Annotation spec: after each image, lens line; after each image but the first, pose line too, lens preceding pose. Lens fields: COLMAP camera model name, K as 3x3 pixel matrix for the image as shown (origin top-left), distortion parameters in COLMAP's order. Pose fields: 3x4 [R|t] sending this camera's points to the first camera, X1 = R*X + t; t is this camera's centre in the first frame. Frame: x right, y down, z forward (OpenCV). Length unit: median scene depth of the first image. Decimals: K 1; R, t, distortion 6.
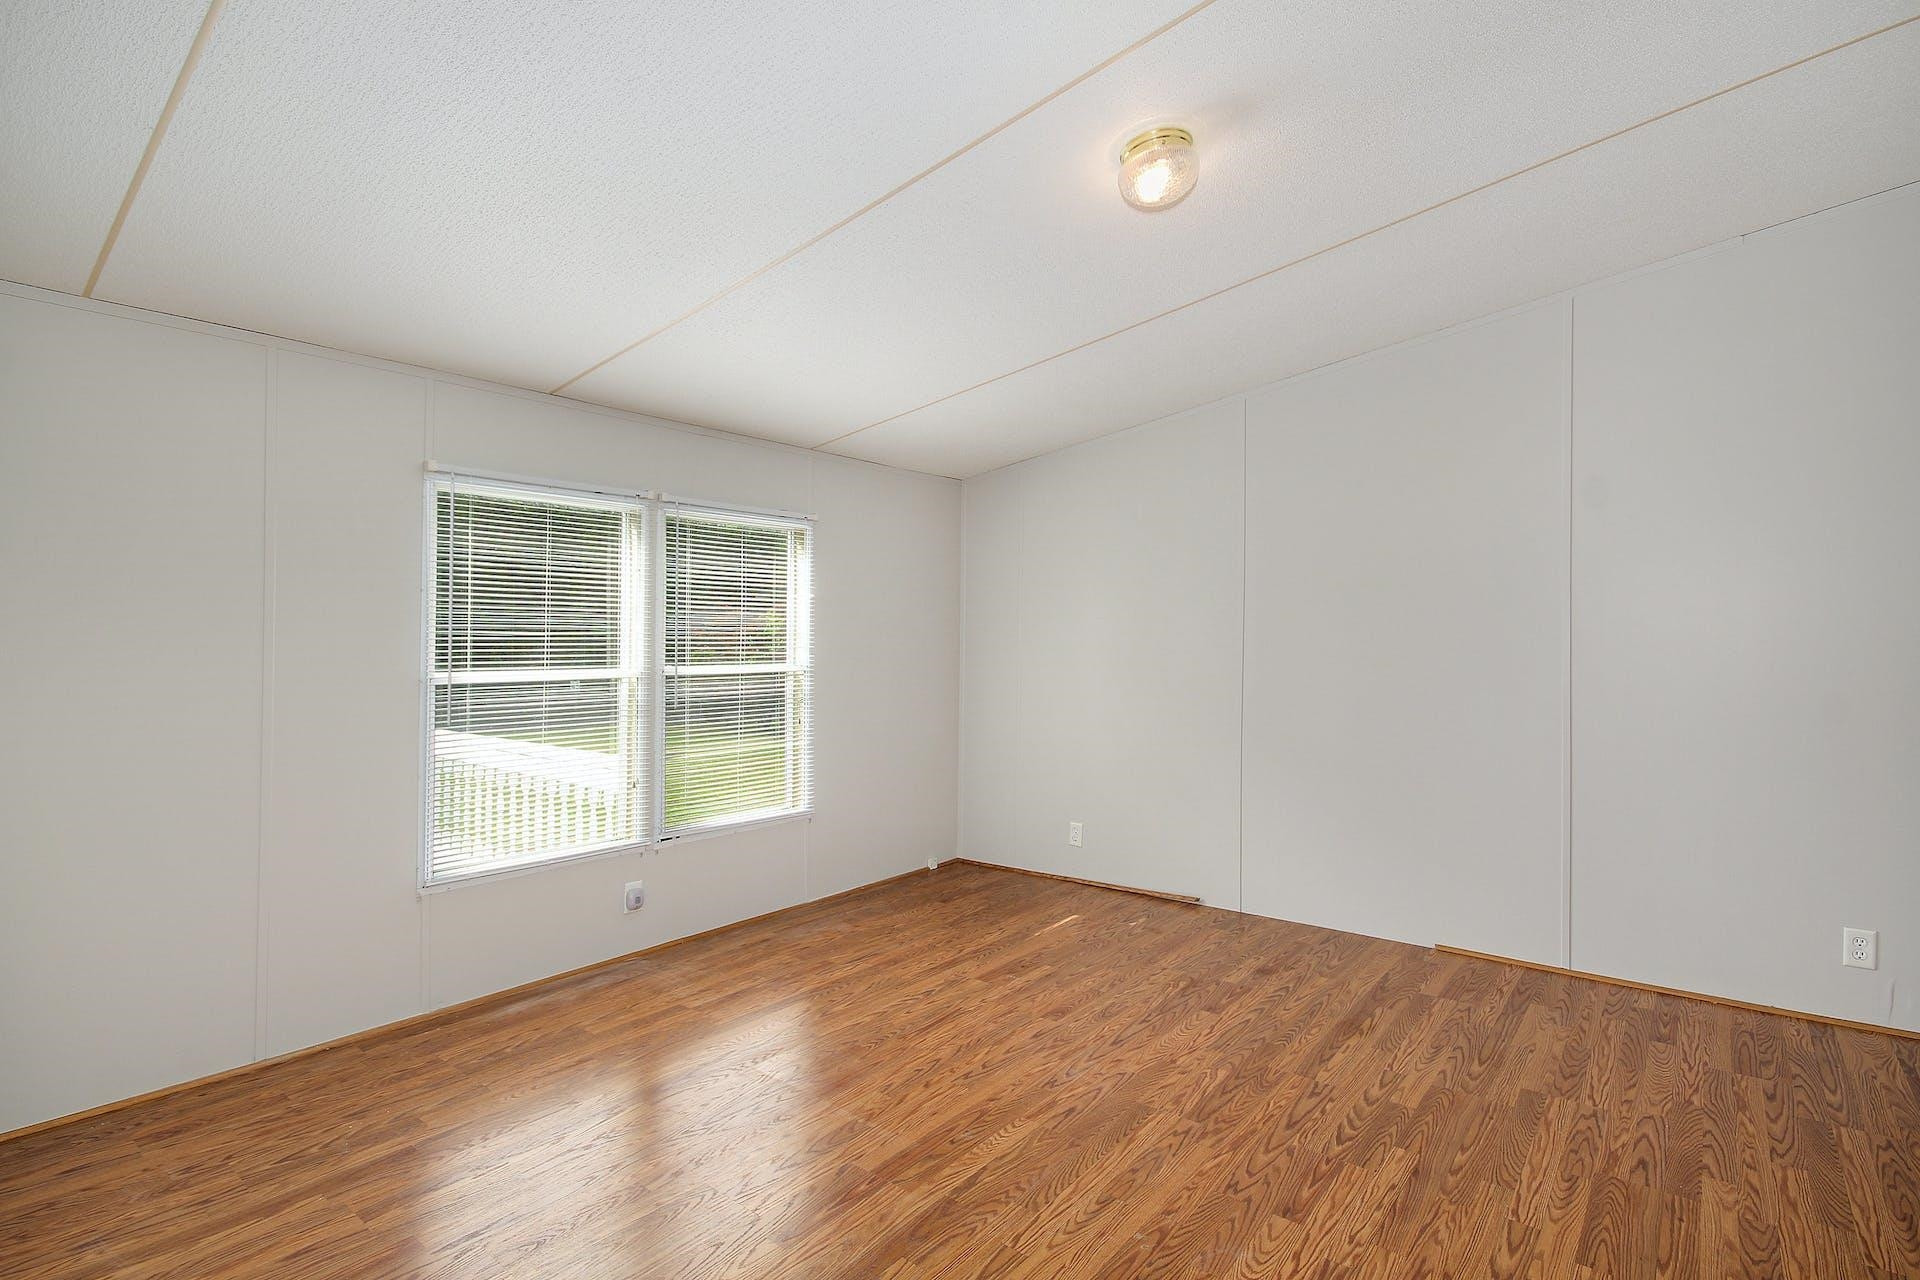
lens RADIAL K [[877.3, 0, 970.6], [0, 877.3, 653.1], [0, 0, 1]] dist [-0.017517, -0.000542]
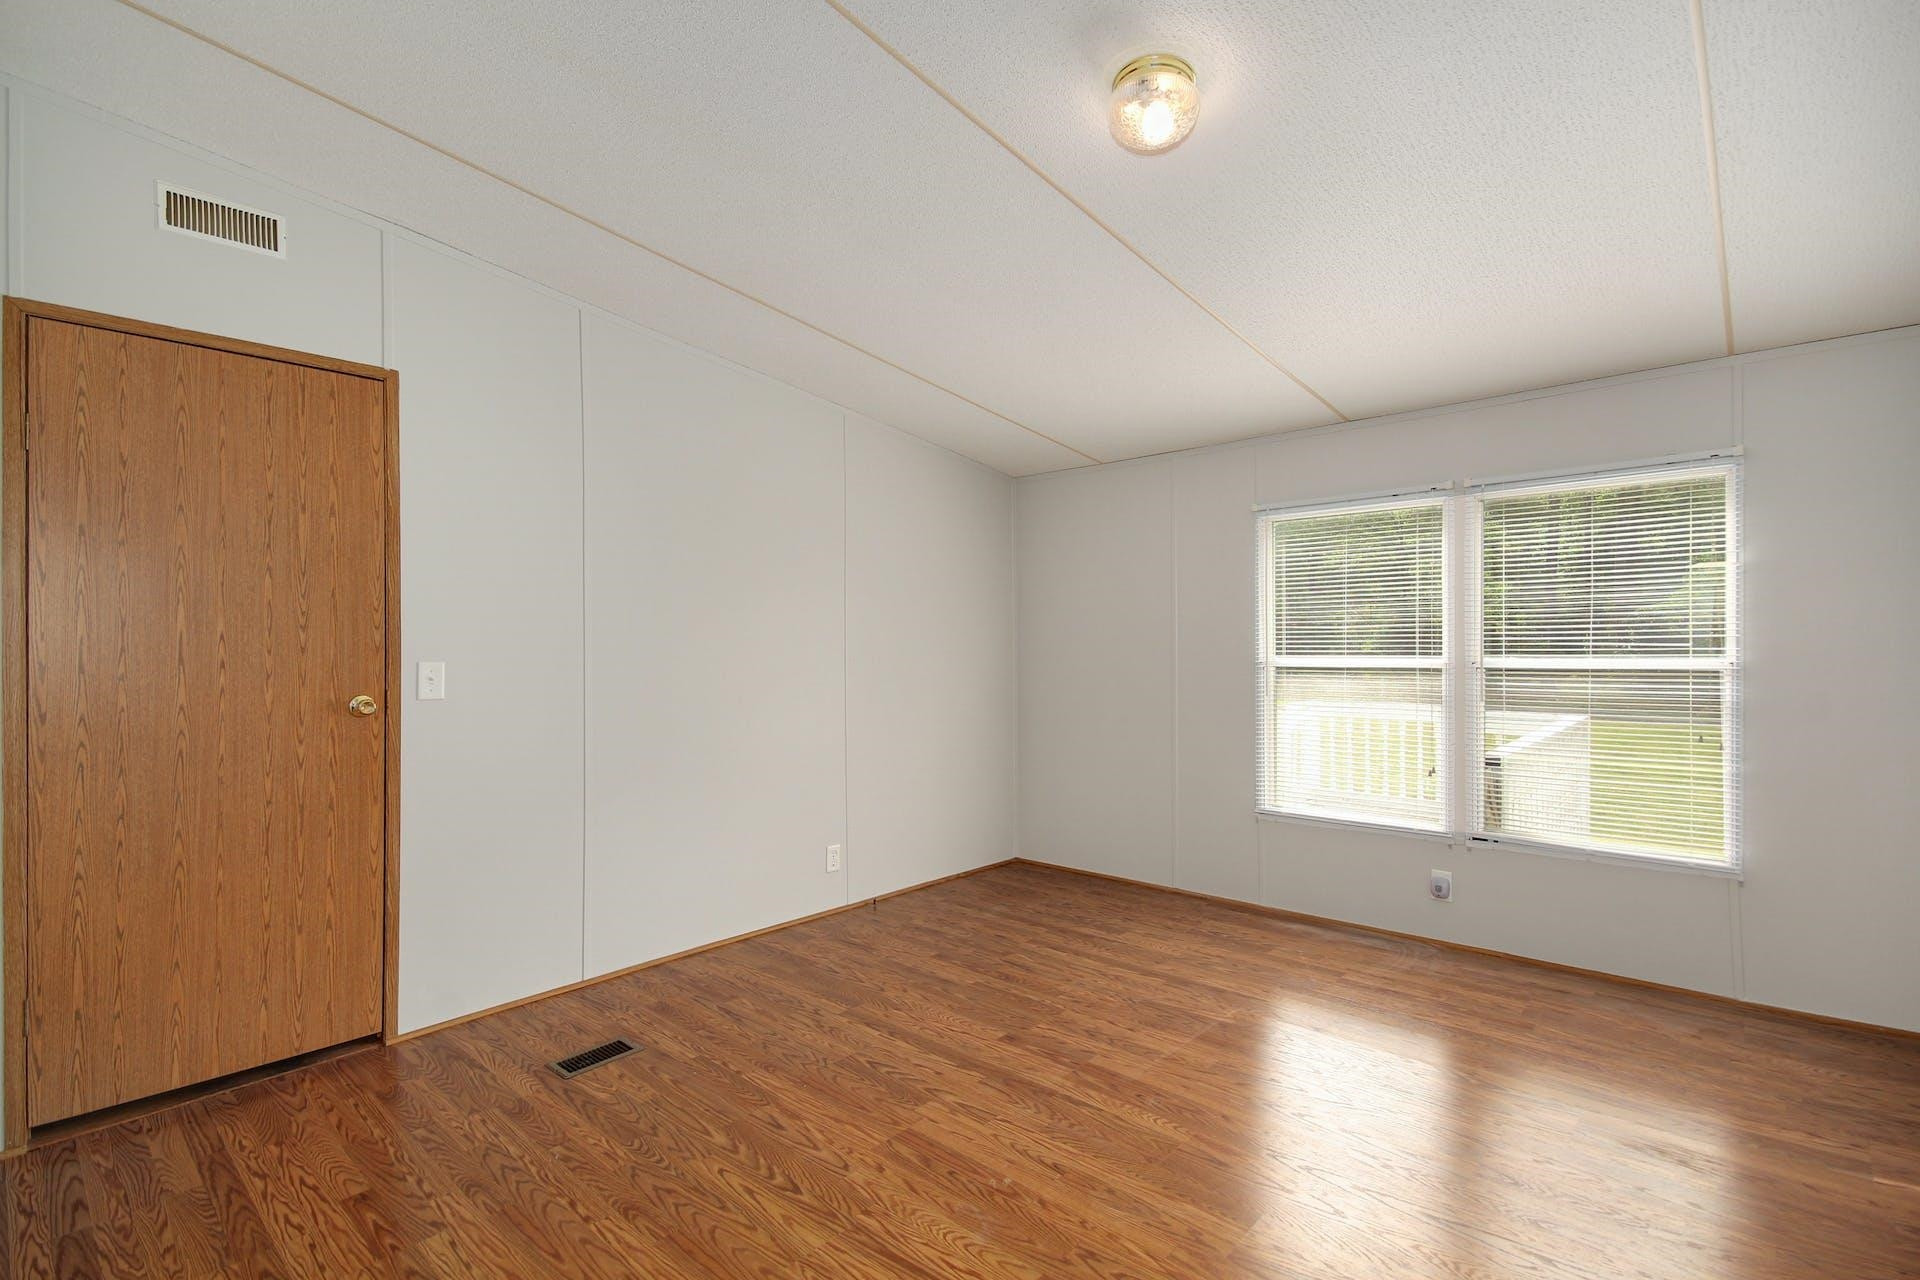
lens RADIAL K [[879.2, 0, 960.3], [0, 879.2, 645.4], [0, 0, 1]] dist [-0.001458, -0.014803]
pose [[-0.053036, 0.013142, -0.998506, 0.708997], [0.006067, 0.999899, 0.012838, -0.016356], [0.998574, -0.005377, -0.053111, 0.542855]]
